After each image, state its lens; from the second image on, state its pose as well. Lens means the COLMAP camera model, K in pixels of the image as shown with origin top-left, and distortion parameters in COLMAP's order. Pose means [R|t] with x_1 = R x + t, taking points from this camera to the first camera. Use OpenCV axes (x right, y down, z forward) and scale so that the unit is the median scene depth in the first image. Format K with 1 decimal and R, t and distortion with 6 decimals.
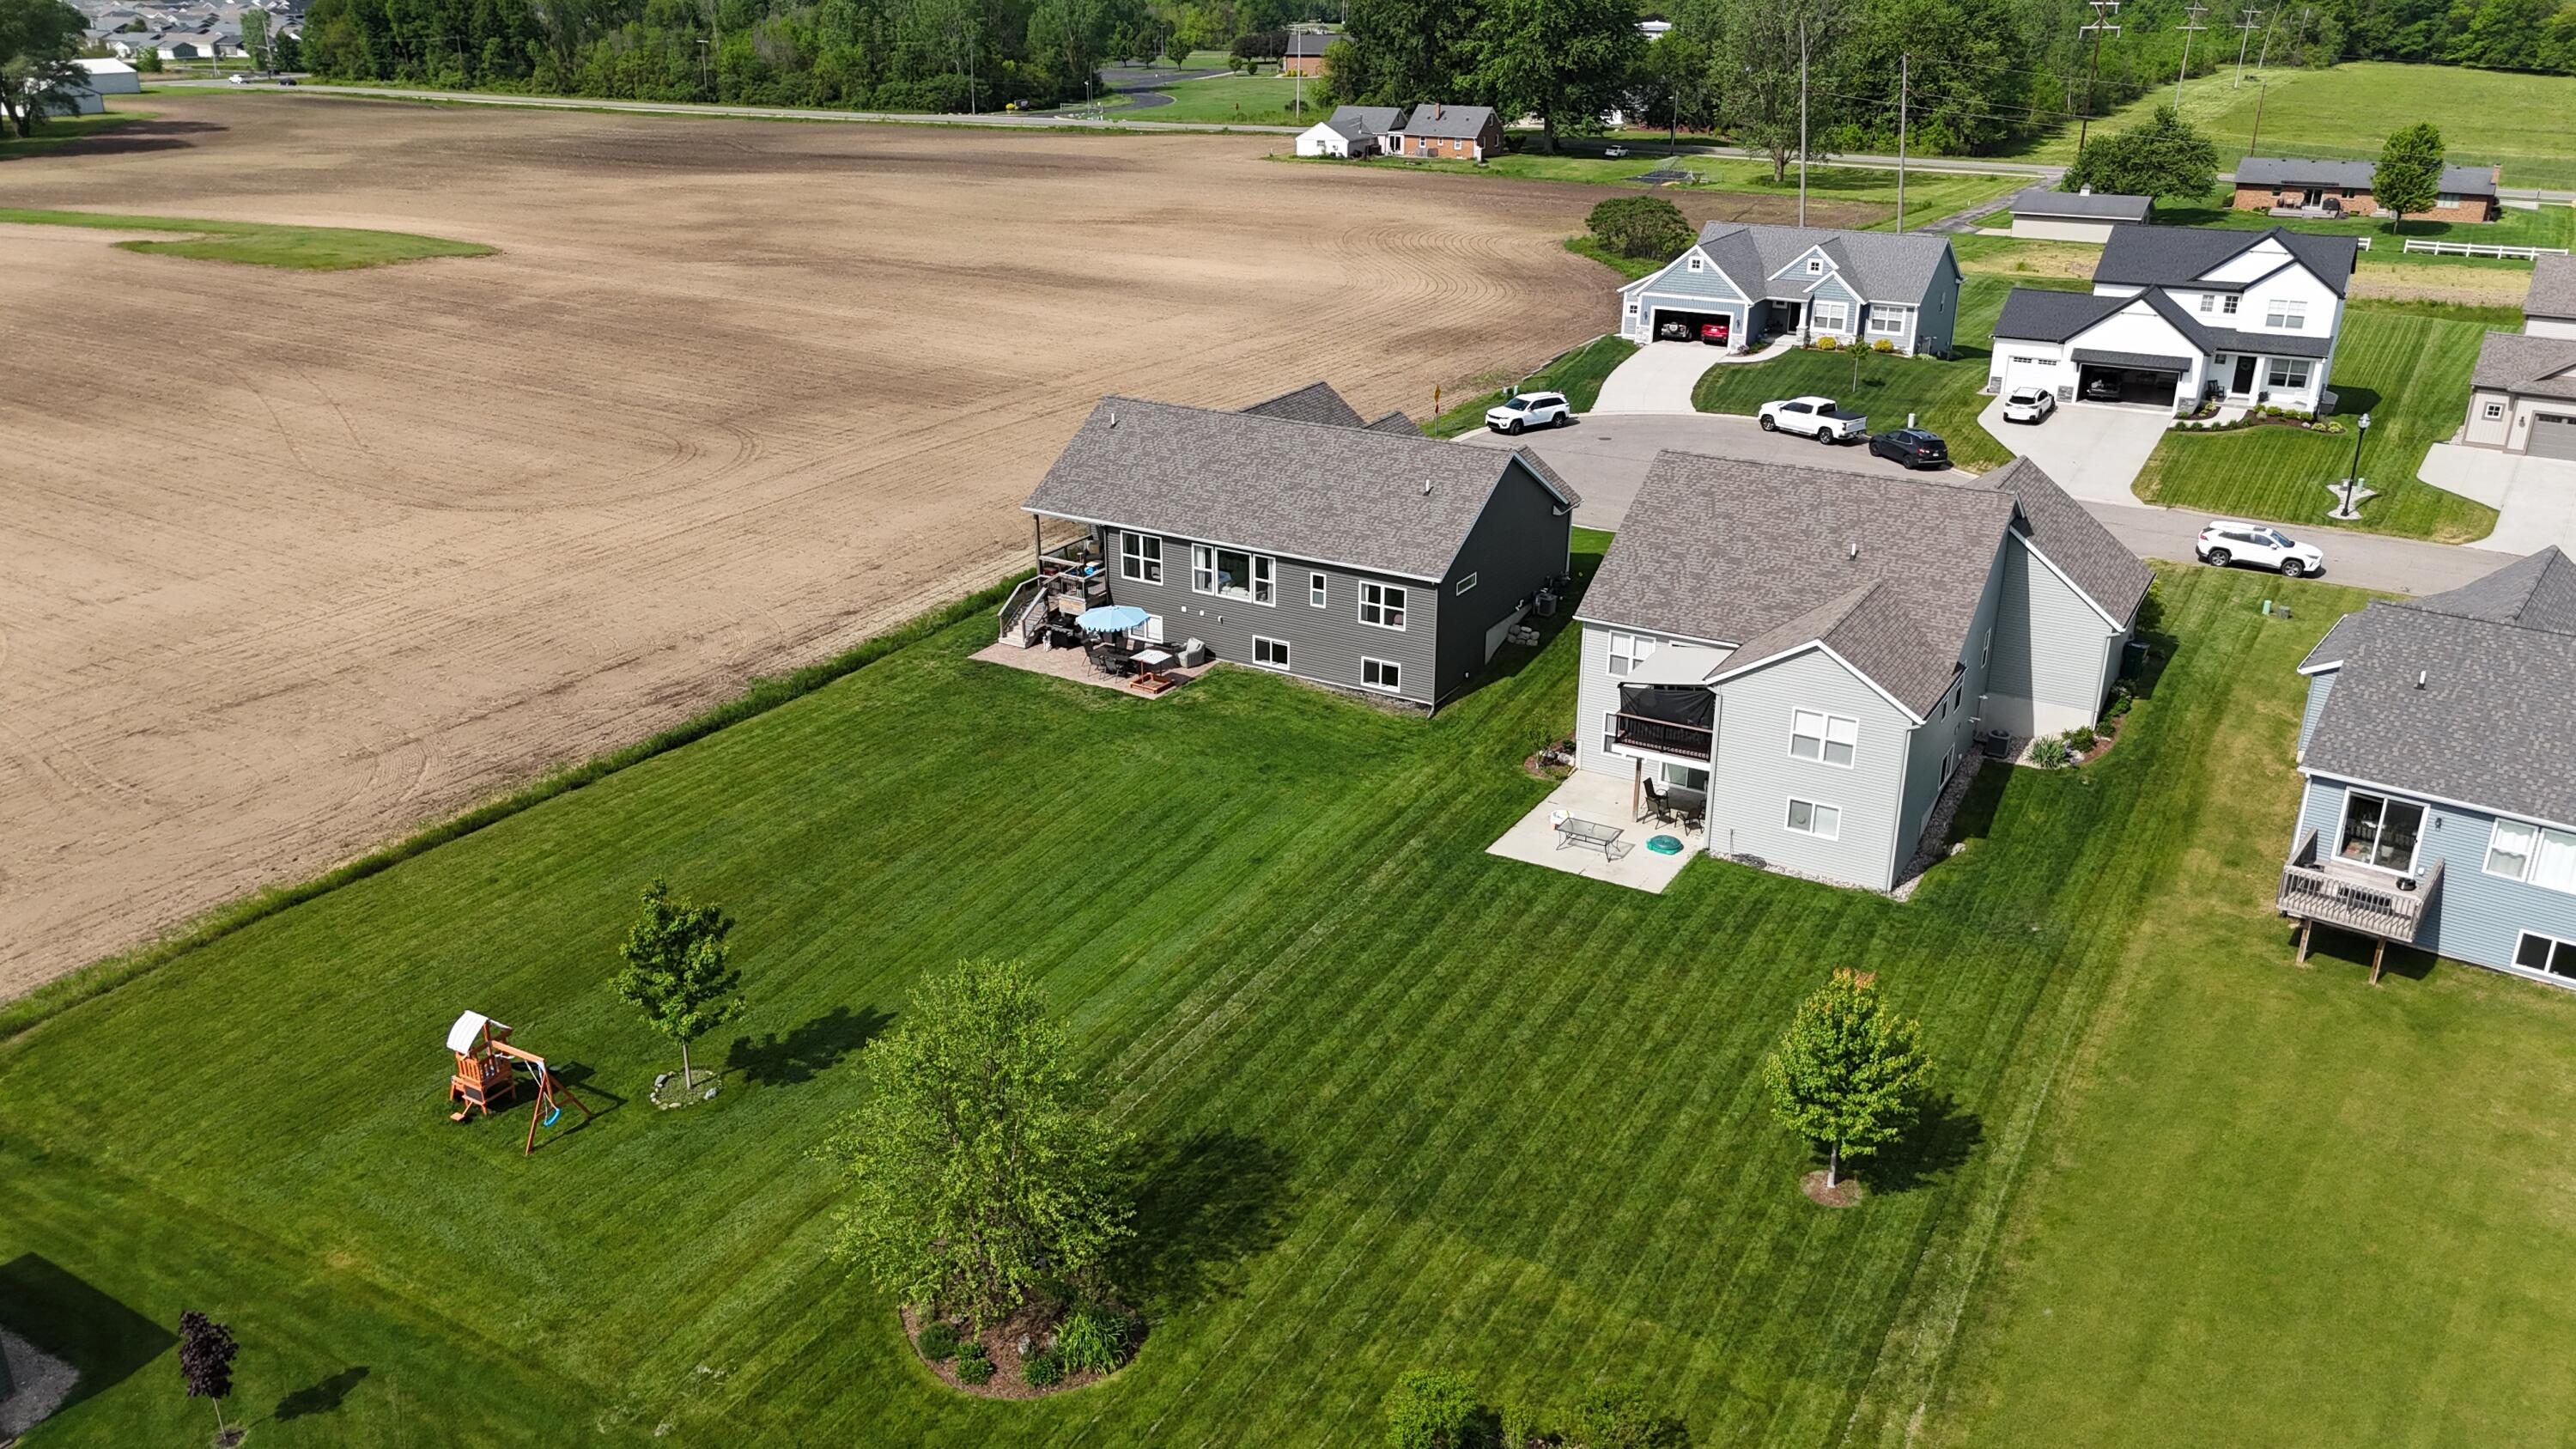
lens RADIAL K [[1904.2, 0, 1287.1], [0, 1904.2, 723.6], [0, 0, 1]] dist [0.065554, -0.061002]
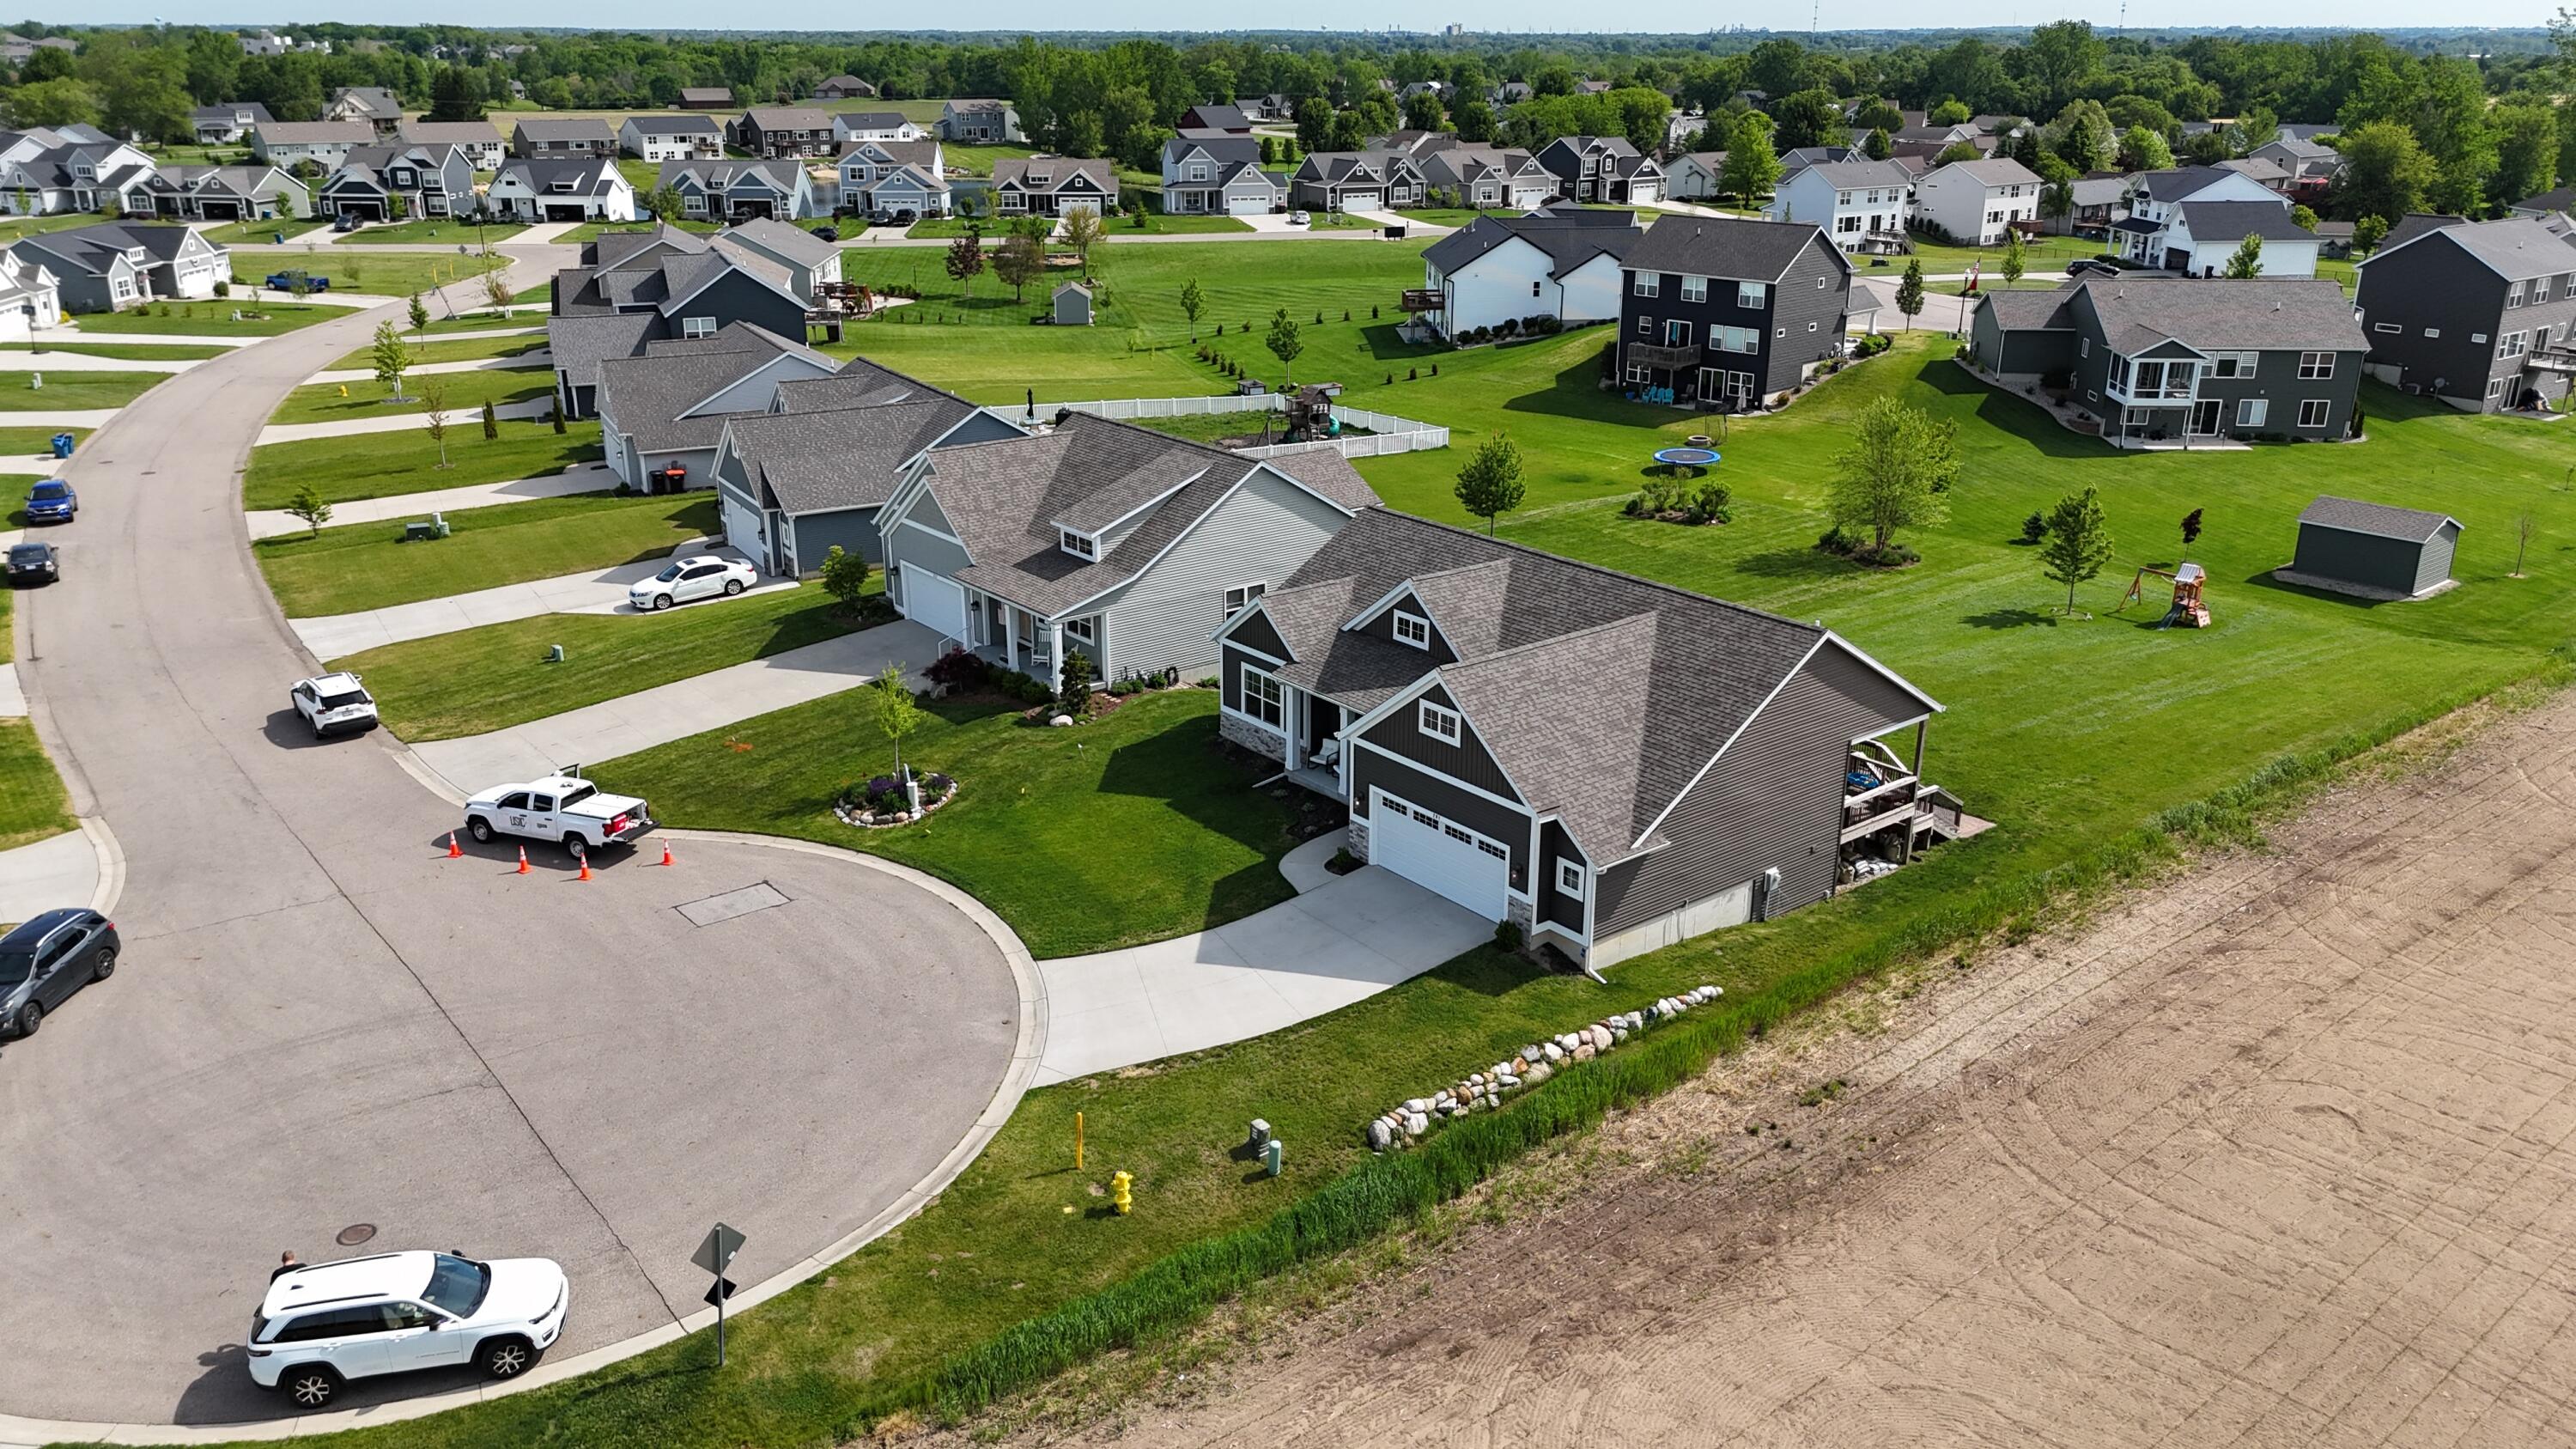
lens RADIAL K [[1904.2, 0, 1278.4], [0, 1904.2, 669.6], [0, 0, 1]] dist [0.065554, -0.061002]
pose [[-0.932413, -0.112042, 0.343587, -0.154356], [0.135095, 0.773741, 0.618930, -0.620711], [-0.335194, 0.623515, -0.706310, 1.611777]]
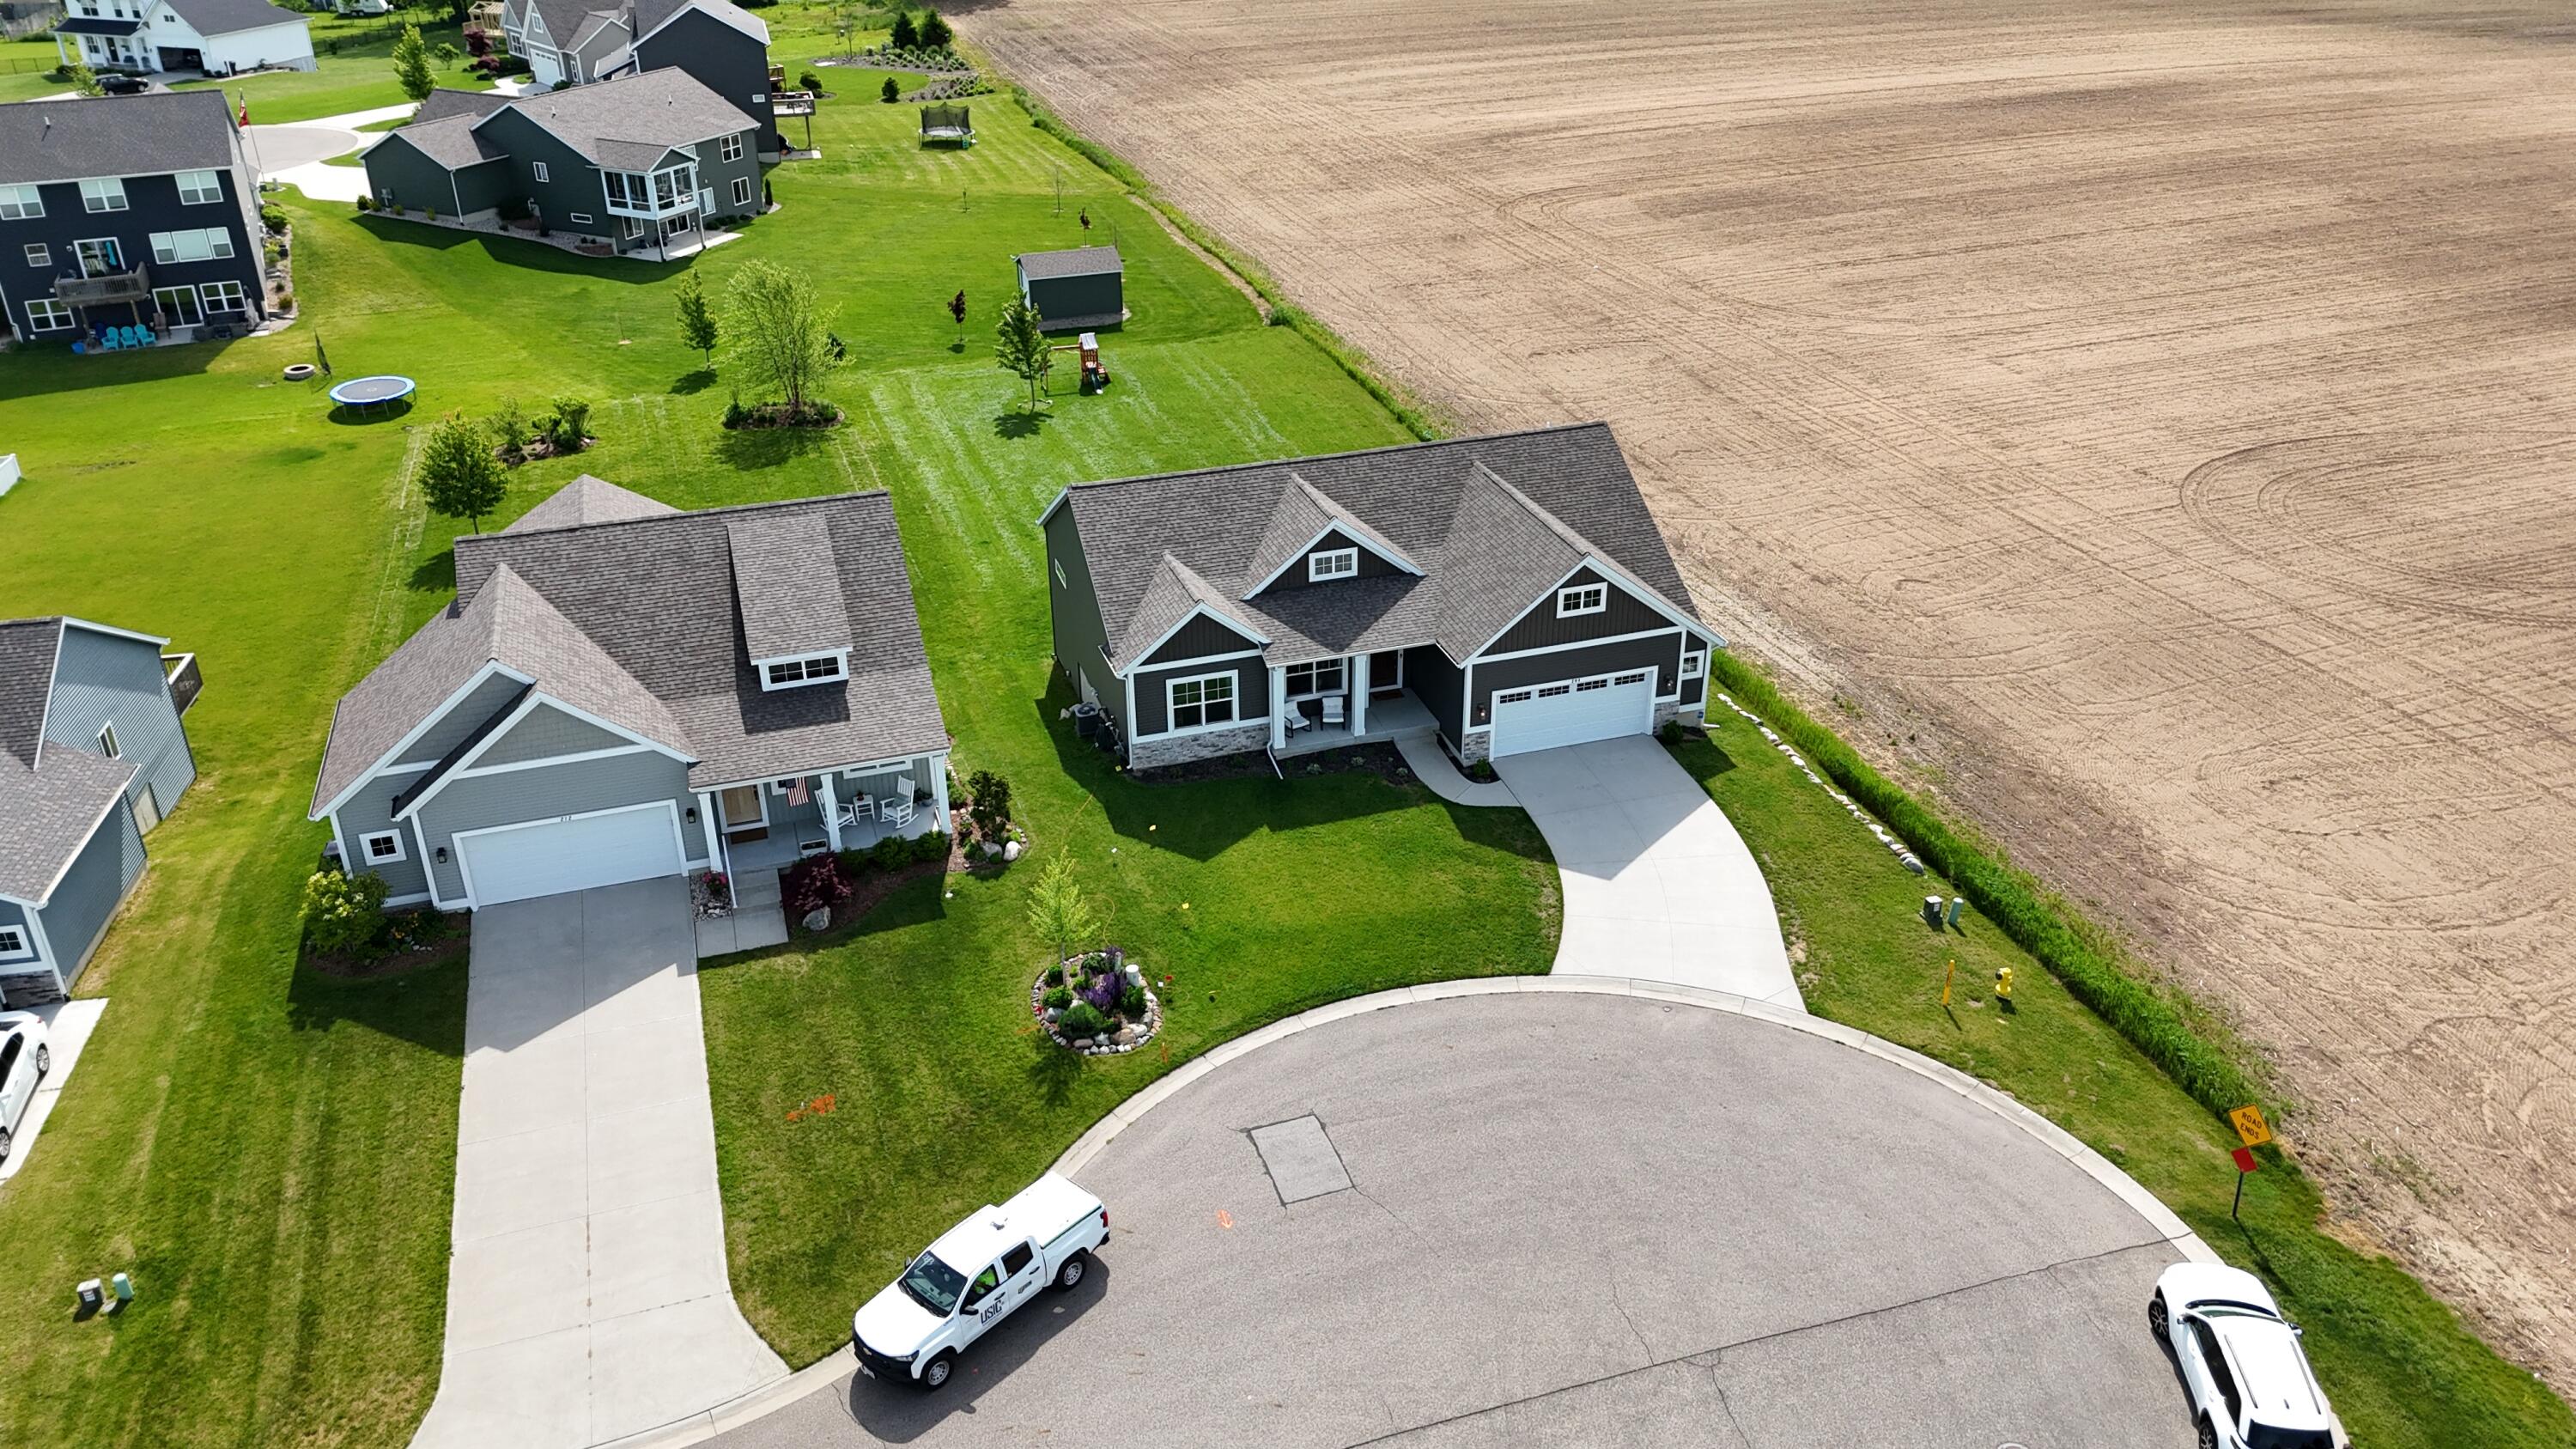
lens RADIAL K [[1904.2, 0, 1277.9], [0, 1904.2, 701.4], [0, 0, 1]] dist [0.065554, -0.061002]
pose [[-0.669541, 0.347947, -0.656238, 0.613583], [-0.264290, 0.714078, 0.648262, -0.616264], [0.694165, 0.607475, -0.386145, 1.365752]]
